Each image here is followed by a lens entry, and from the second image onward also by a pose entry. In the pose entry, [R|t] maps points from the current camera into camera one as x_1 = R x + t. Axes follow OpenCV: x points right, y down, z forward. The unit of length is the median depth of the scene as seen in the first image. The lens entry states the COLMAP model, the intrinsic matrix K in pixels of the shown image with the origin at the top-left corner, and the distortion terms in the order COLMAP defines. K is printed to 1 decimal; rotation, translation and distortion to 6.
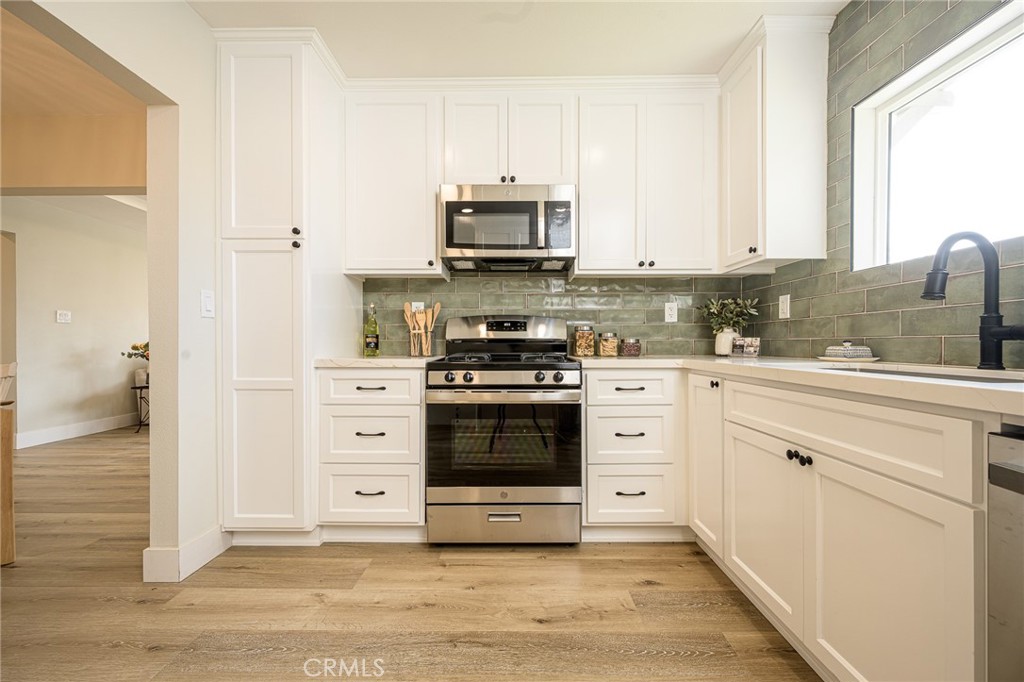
lens RADIAL K [[398.9, 0, 511.7], [0, 398.9, 344.2], [0, 0, 1]] dist [-0.003187, -0.000065]
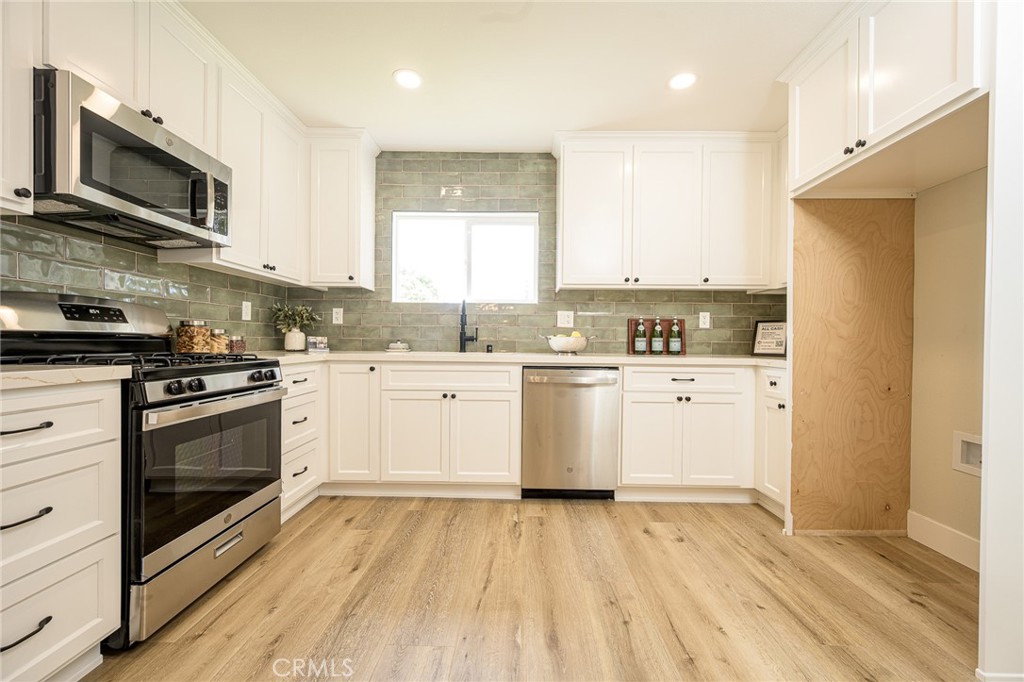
lens RADIAL K [[398.9, 0, 515.1], [0, 398.9, 342.2], [0, 0, 1]] dist [-0.003187, -0.000065]
pose [[0.013463, -0.000703, 0.999909, -0.865788], [-0.008267, 0.999965, 0.000815, -0.005558], [-0.999875, -0.008277, 0.013457, 0.375604]]
